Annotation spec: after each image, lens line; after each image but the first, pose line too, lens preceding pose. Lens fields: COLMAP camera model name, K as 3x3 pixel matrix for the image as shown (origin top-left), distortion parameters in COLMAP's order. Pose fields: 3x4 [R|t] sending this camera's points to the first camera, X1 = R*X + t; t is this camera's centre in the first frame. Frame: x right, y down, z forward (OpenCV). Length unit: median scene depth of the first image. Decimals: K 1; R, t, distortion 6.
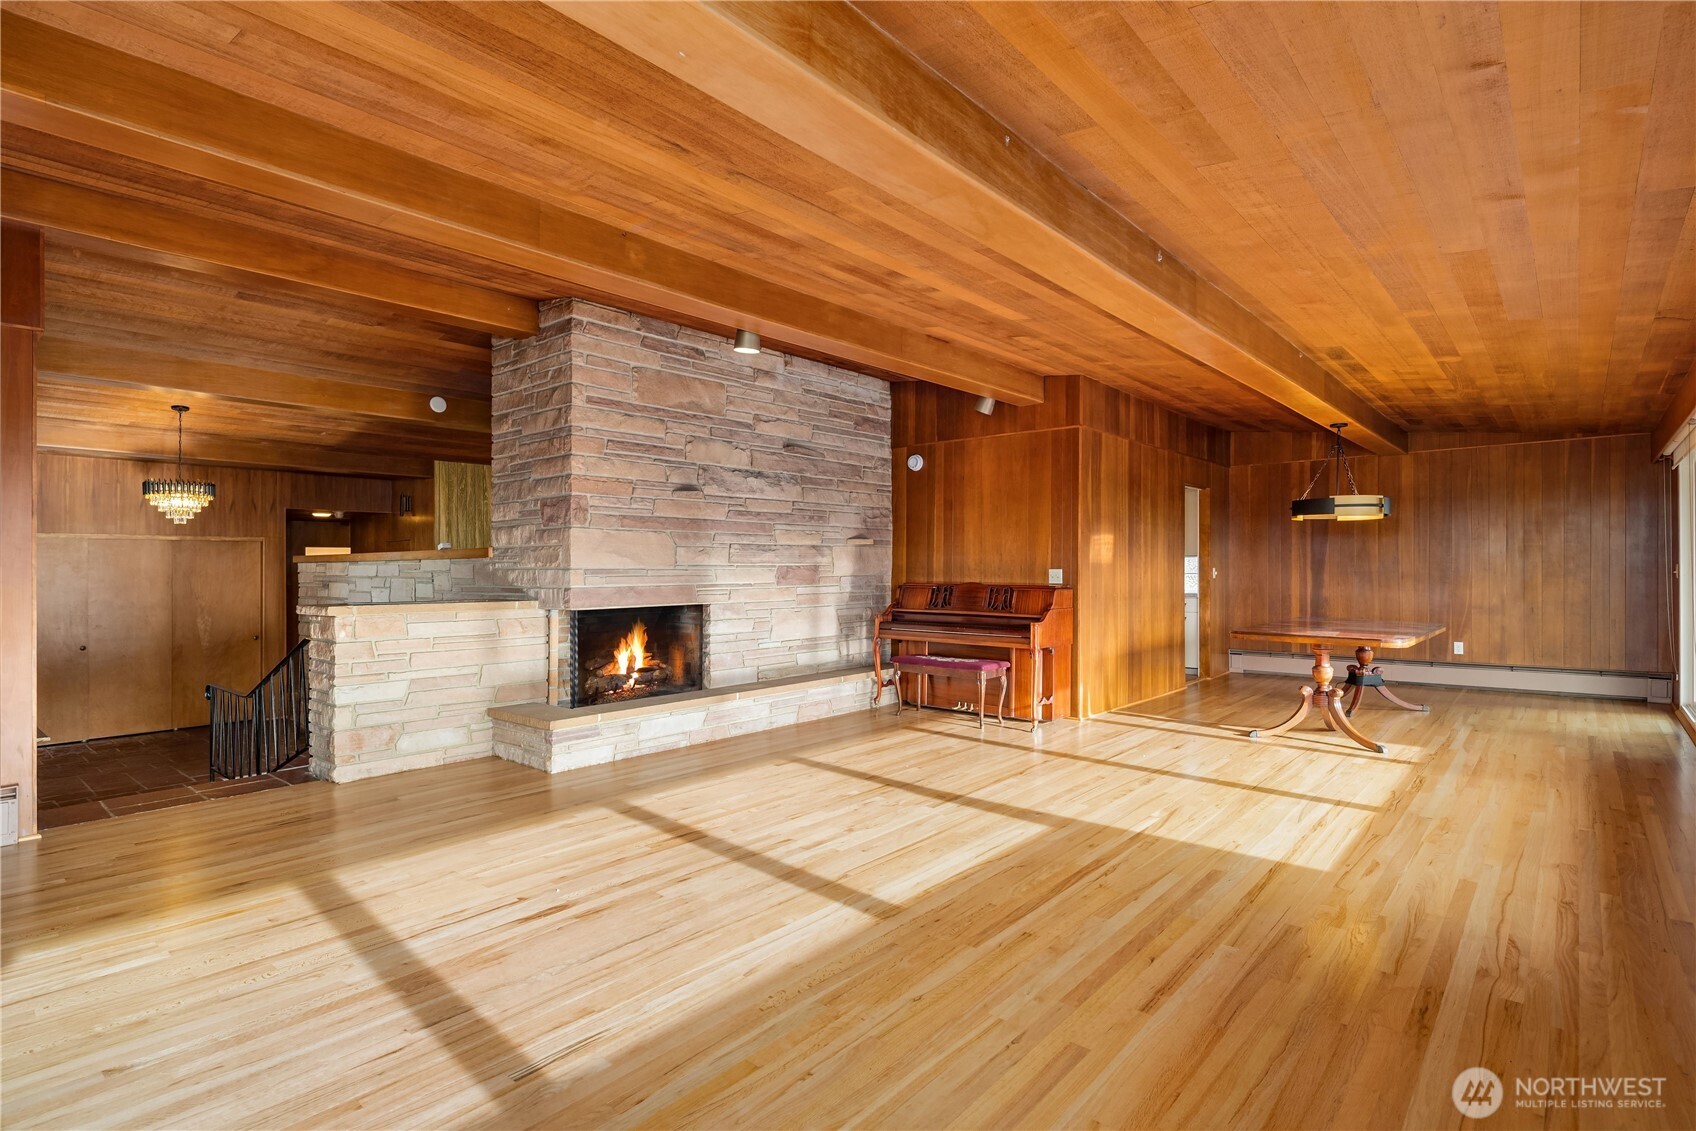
lens RADIAL K [[836.8, 0, 855.5], [0, 836.8, 562.6], [0, 0, 1]] dist [0.008900, -0.005721]
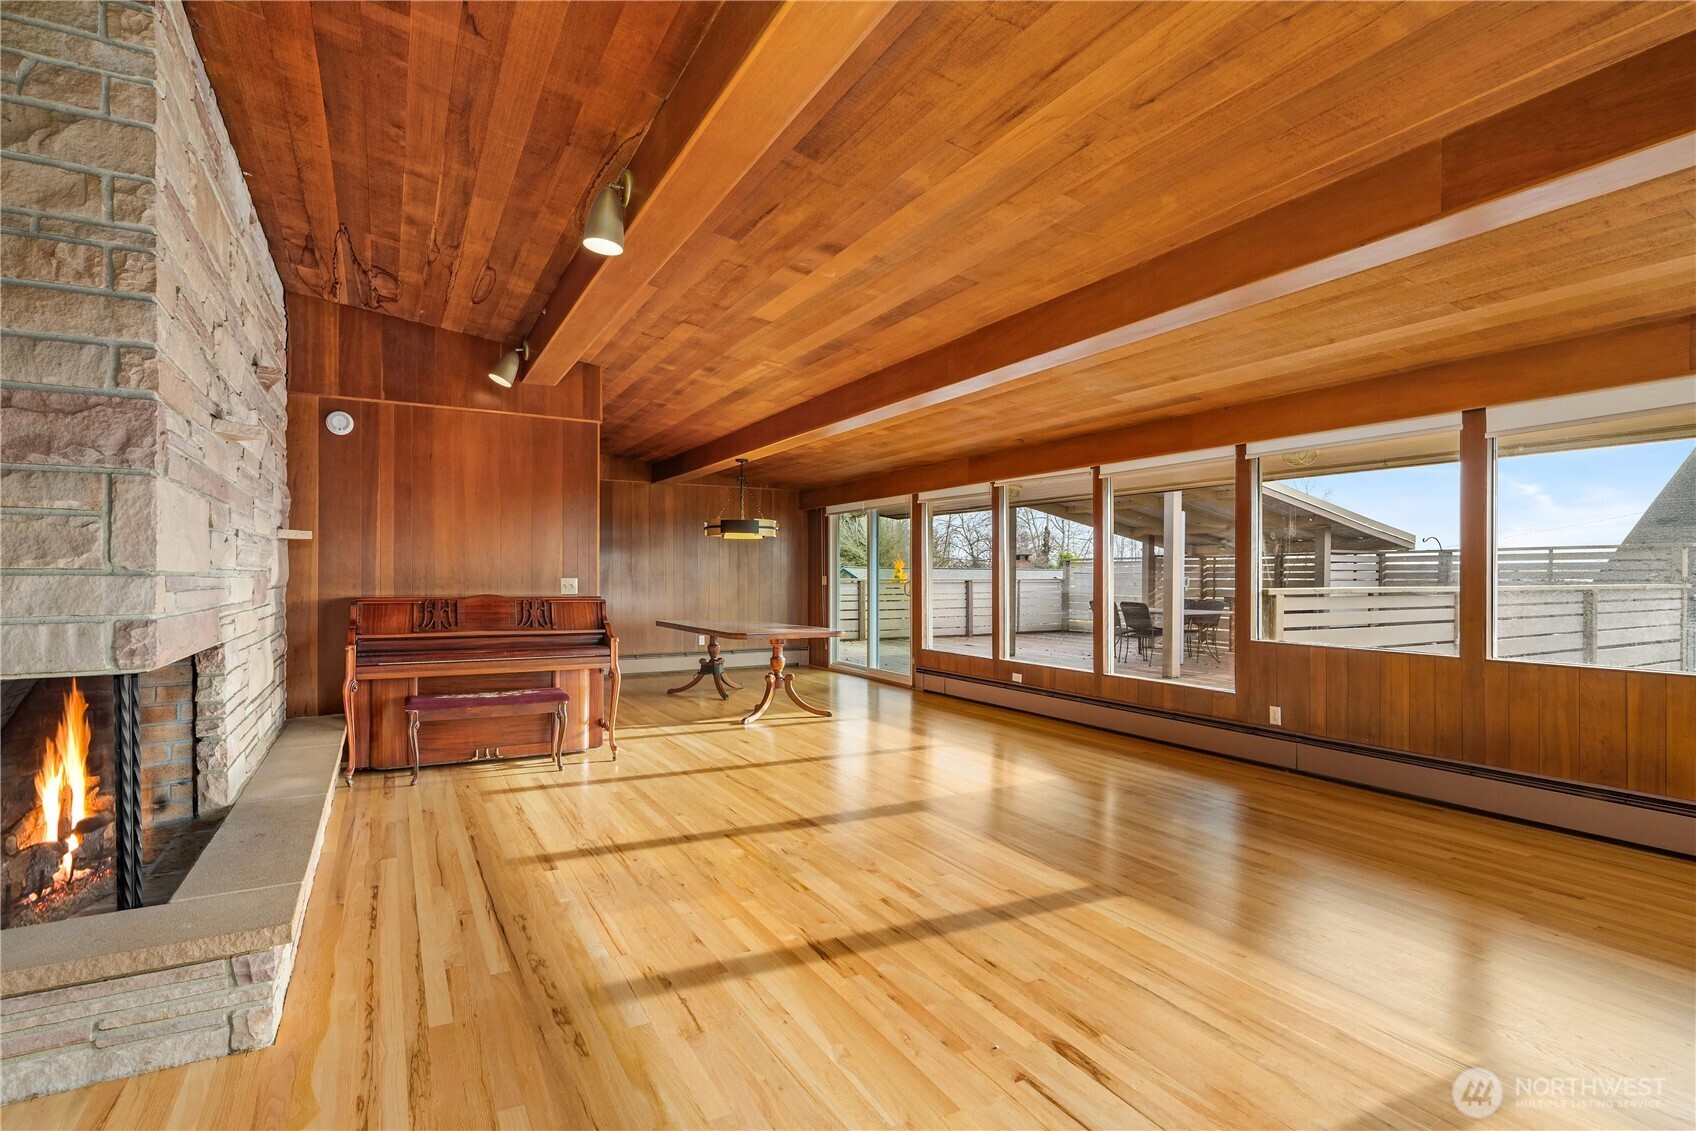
lens RADIAL K [[836.8, 0, 855.0], [0, 836.8, 577.9], [0, 0, 1]] dist [0.008900, -0.005721]
pose [[0.338183, 0.001193, 0.941080, -0.761092], [-0.010503, 0.999942, 0.002507, 0.003462], [-0.941022, -0.010732, 0.338176, 0.643106]]
